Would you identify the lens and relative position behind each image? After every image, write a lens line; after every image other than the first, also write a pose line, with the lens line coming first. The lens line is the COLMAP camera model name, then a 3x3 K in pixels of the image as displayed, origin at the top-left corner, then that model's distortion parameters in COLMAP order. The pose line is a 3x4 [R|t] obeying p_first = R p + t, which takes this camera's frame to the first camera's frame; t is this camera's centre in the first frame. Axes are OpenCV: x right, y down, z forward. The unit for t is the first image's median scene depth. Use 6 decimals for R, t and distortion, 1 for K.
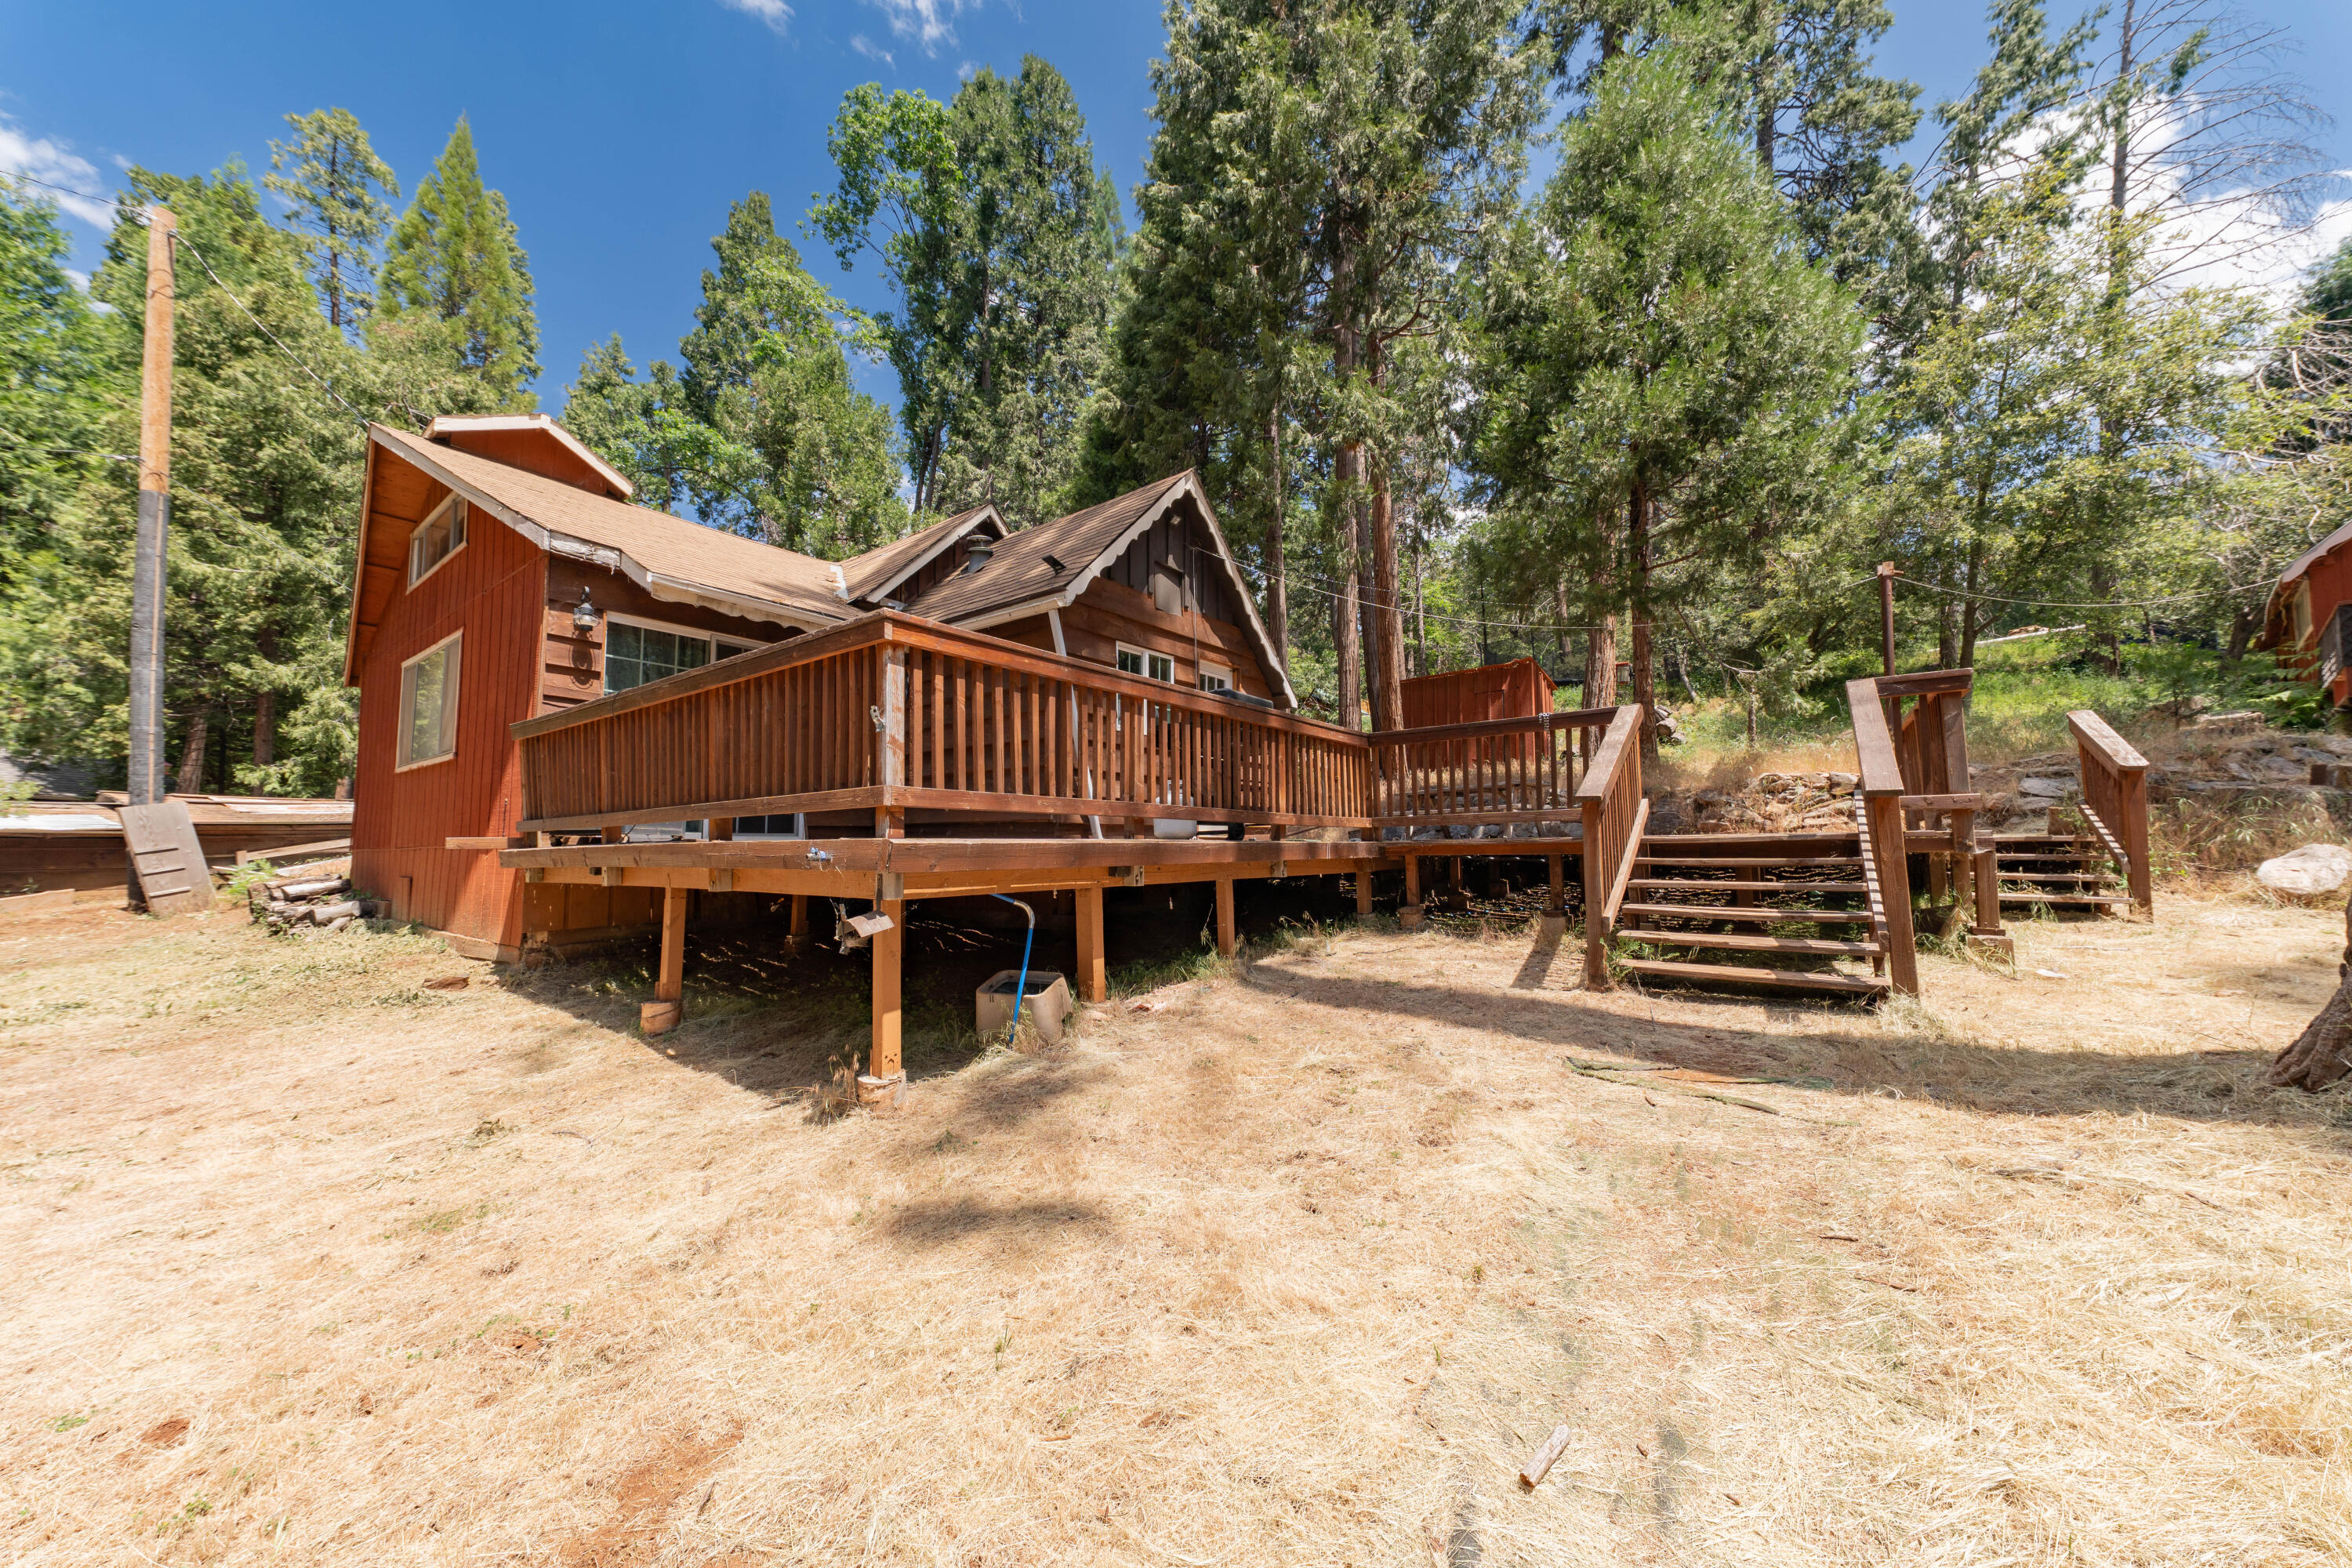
lens RADIAL K [[788.7, 0, 1186.3], [0, 788.7, 785.7], [0, 0, 1]] dist [0.036378, -0.008493]
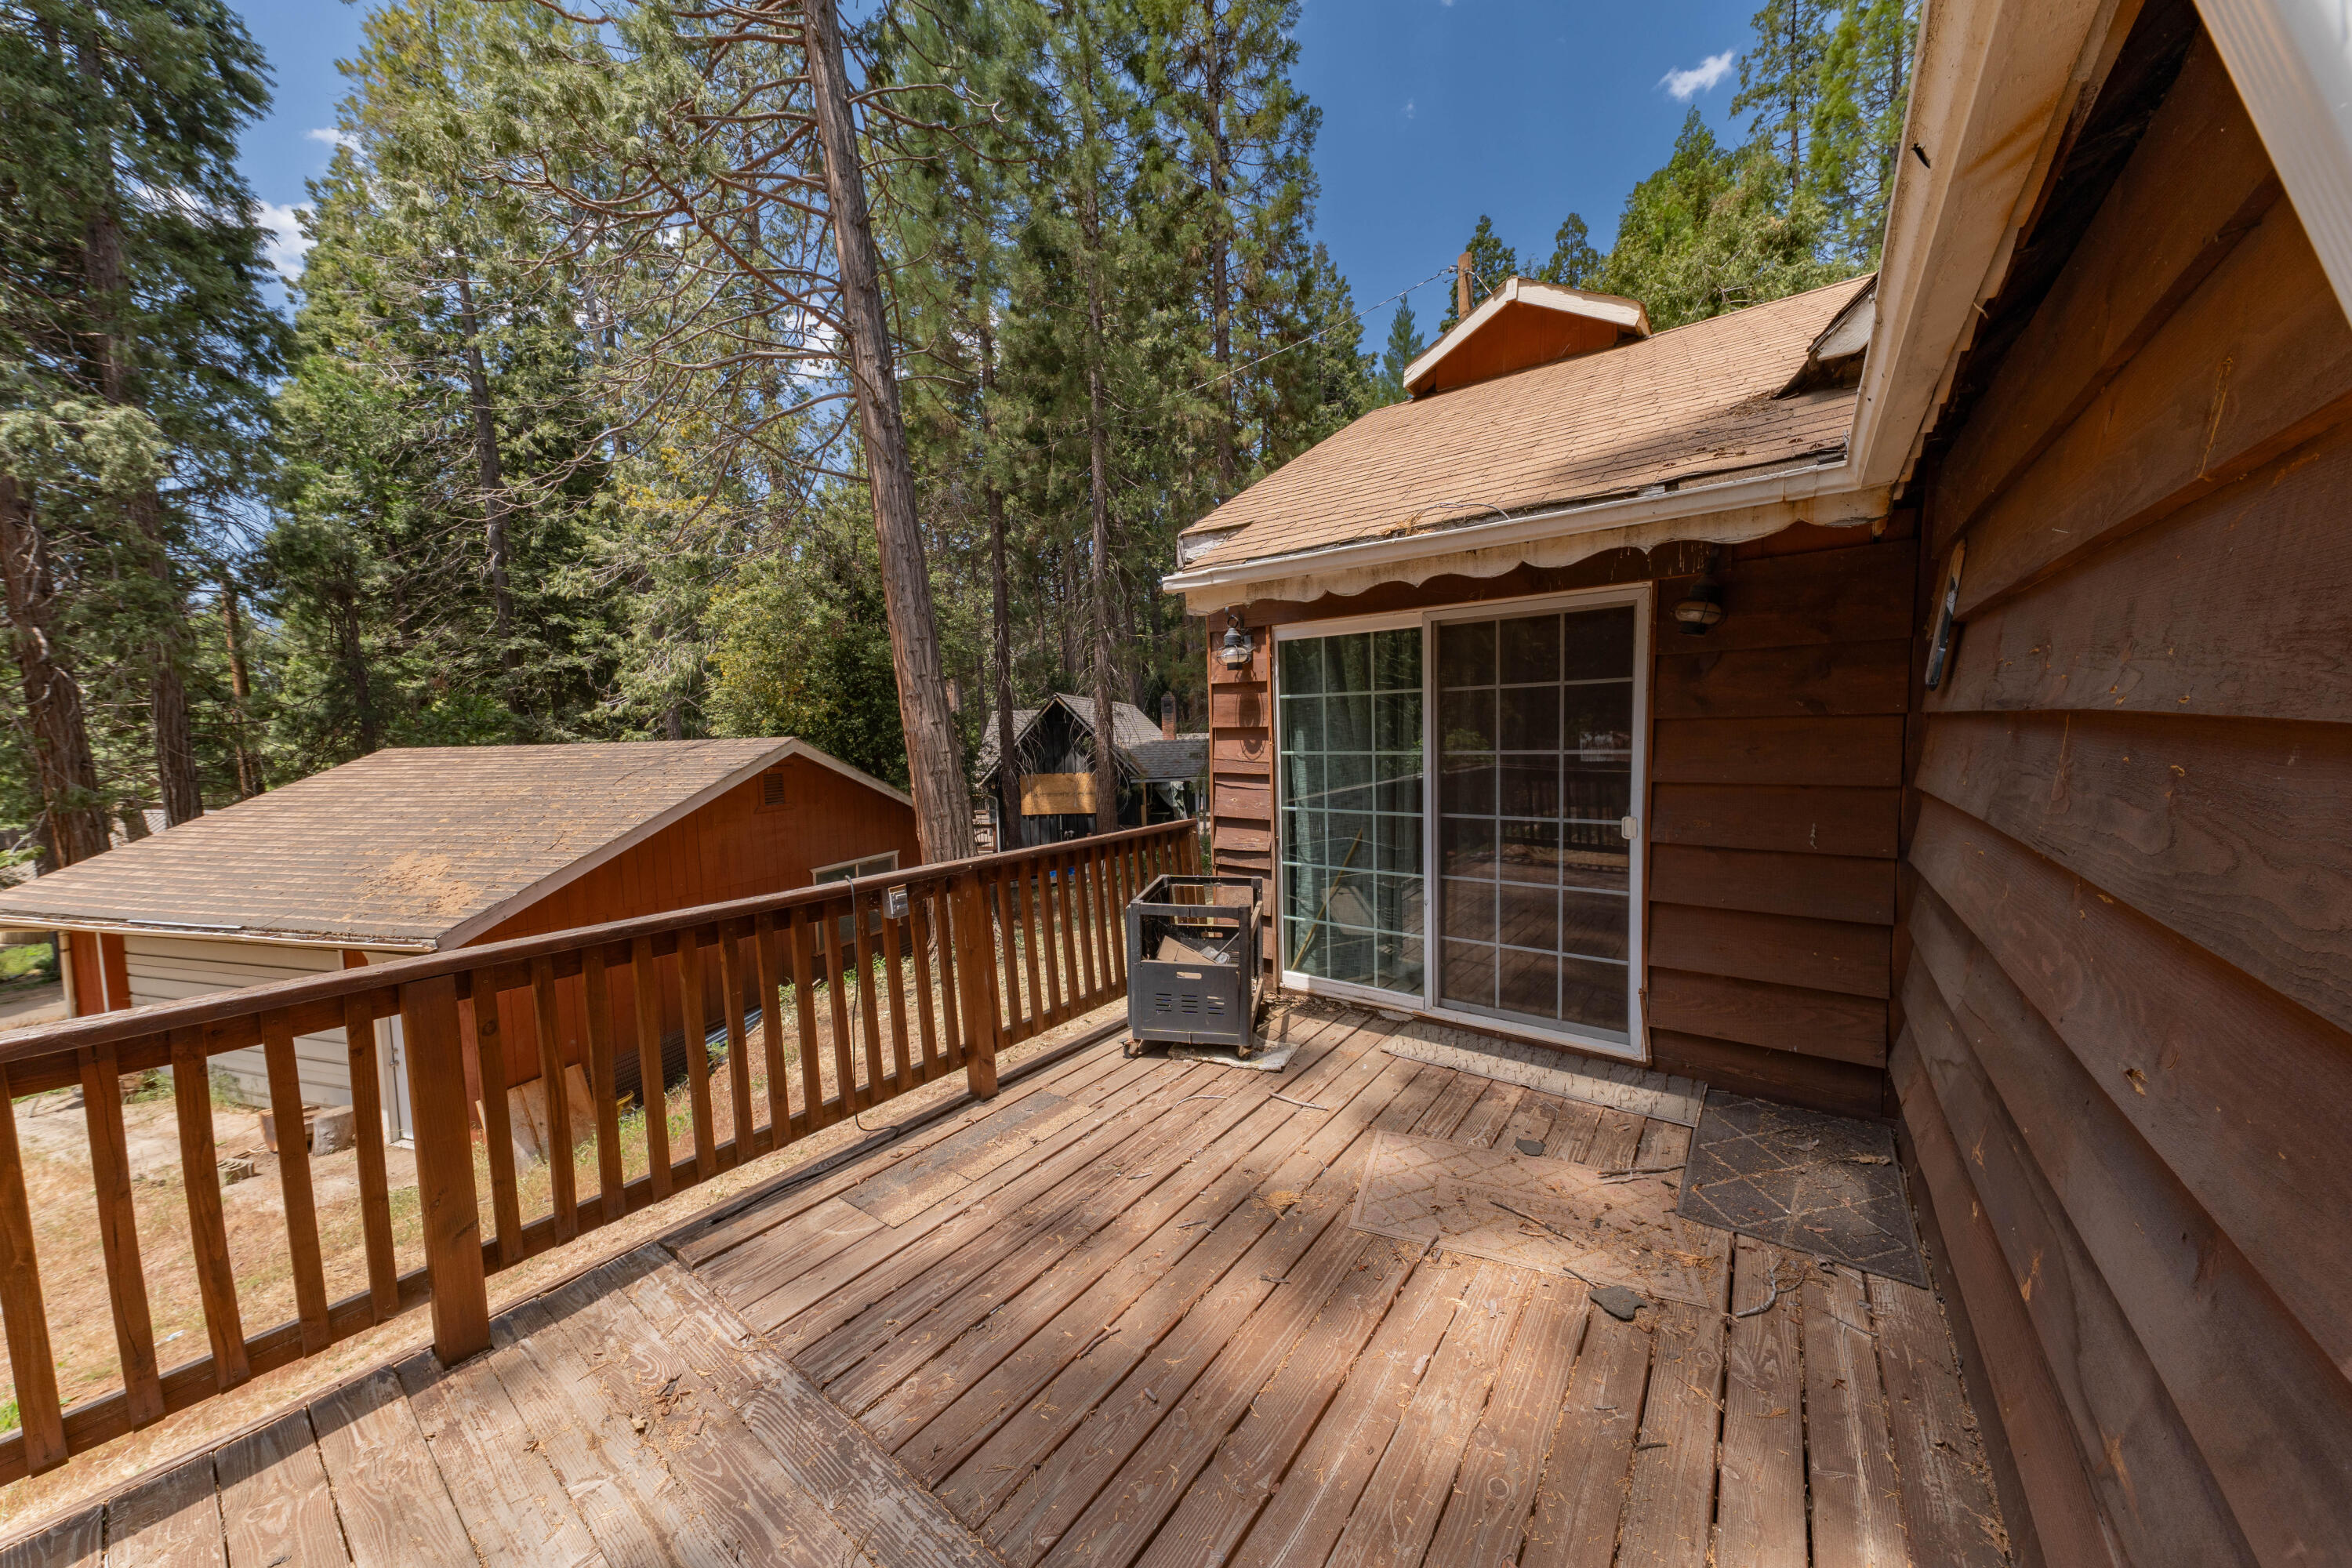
lens RADIAL K [[788.7, 0, 1186.3], [0, 788.7, 785.7], [0, 0, 1]] dist [0.036378, -0.008493]
pose [[0.005183, 0.080224, -0.996763, -0.080044], [0.101300, 0.991607, 0.080336, -0.120089], [0.994842, -0.101389, -0.002988, 0.732231]]
